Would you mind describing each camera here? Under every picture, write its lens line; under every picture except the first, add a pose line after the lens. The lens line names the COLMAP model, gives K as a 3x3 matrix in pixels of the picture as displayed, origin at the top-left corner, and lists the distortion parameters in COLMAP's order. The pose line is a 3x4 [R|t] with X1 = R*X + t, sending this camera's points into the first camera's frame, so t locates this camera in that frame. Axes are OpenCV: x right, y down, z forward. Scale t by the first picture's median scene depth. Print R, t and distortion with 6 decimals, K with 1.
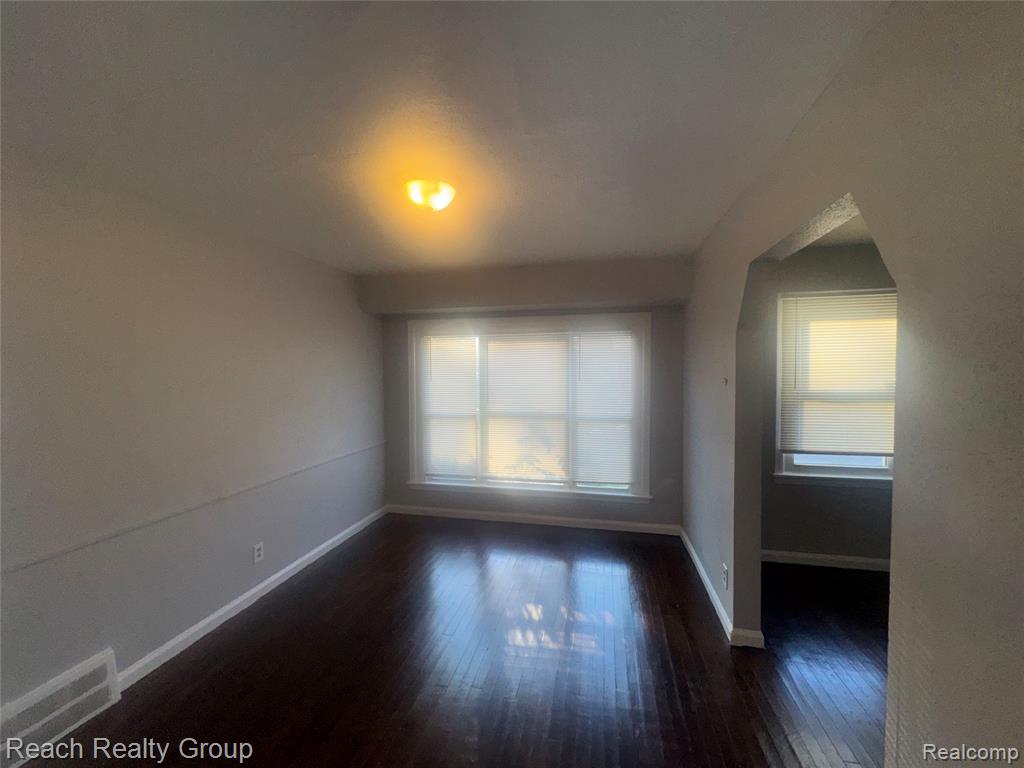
lens RADIAL K [[410.1, 0, 506.0], [0, 410.1, 379.6], [0, 0, 1]] dist [0.001388, -0.000366]
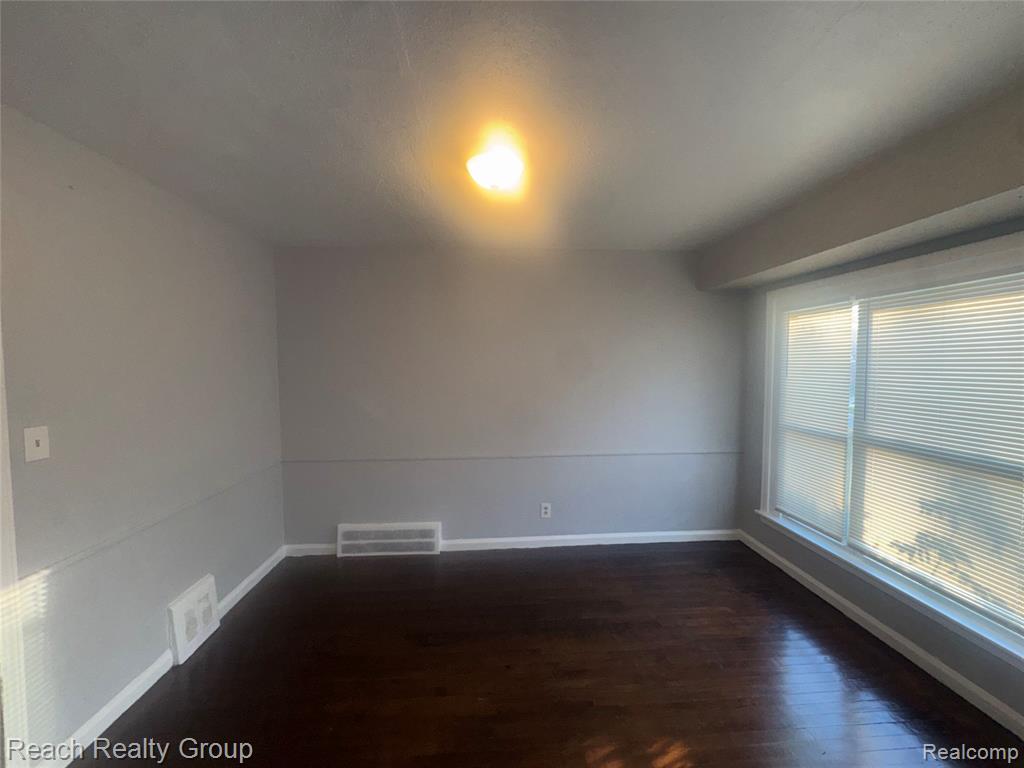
lens RADIAL K [[410.1, 0, 507.0], [0, 410.1, 384.4], [0, 0, 1]] dist [0.001388, -0.000366]
pose [[0.294249, 0.061621, -0.953740, 0.354555], [-0.019127, 0.998099, 0.058586, -0.016049], [0.955537, 0.001003, 0.294868, 0.370701]]
